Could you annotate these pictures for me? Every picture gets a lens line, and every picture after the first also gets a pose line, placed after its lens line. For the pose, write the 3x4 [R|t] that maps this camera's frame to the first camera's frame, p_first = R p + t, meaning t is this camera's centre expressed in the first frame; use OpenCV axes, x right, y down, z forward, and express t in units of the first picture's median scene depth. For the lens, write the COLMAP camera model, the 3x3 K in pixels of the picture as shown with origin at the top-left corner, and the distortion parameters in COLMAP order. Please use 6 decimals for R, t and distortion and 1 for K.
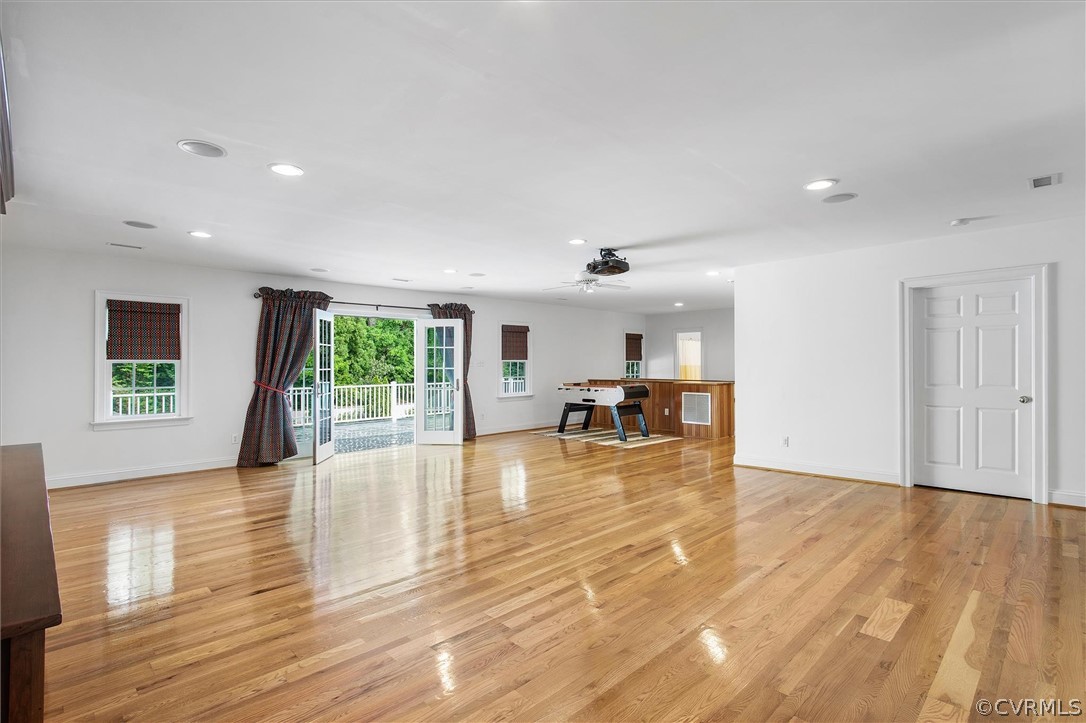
lens RADIAL K [[515.8, 0, 544.8], [0, 515.8, 363.9], [0, 0, 1]] dist [0.002797, 0.000928]
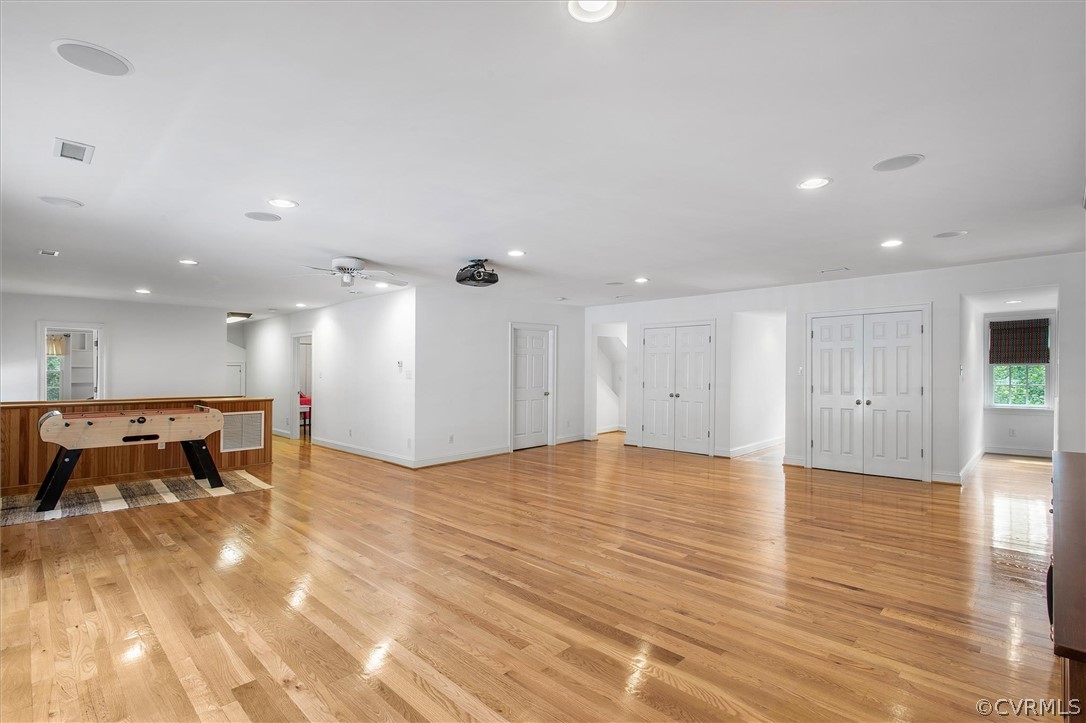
lens RADIAL K [[515.8, 0, 543.4], [0, 515.8, 360.2], [0, 0, 1]] dist [0.002797, 0.000928]
pose [[-0.011525, 0.024091, 0.999643, -1.296587], [0.001450, 0.999709, -0.024076, -0.012842], [-0.999933, 0.001172, -0.011556, 1.311634]]
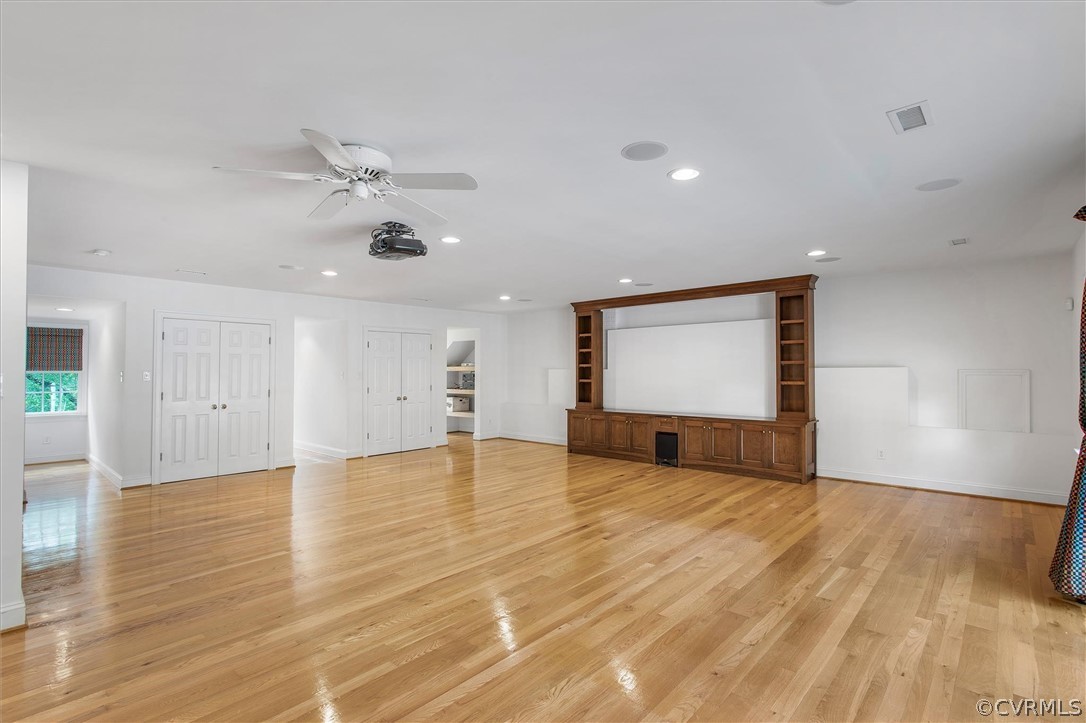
lens RADIAL K [[515.8, 0, 540.0], [0, 515.8, 370.2], [0, 0, 1]] dist [0.002797, 0.000928]
pose [[-0.998352, 0.006317, -0.057031, -0.053426], [0.006893, 0.999927, -0.009915, -0.013172], [0.056964, -0.010292, -0.998323, 2.590785]]
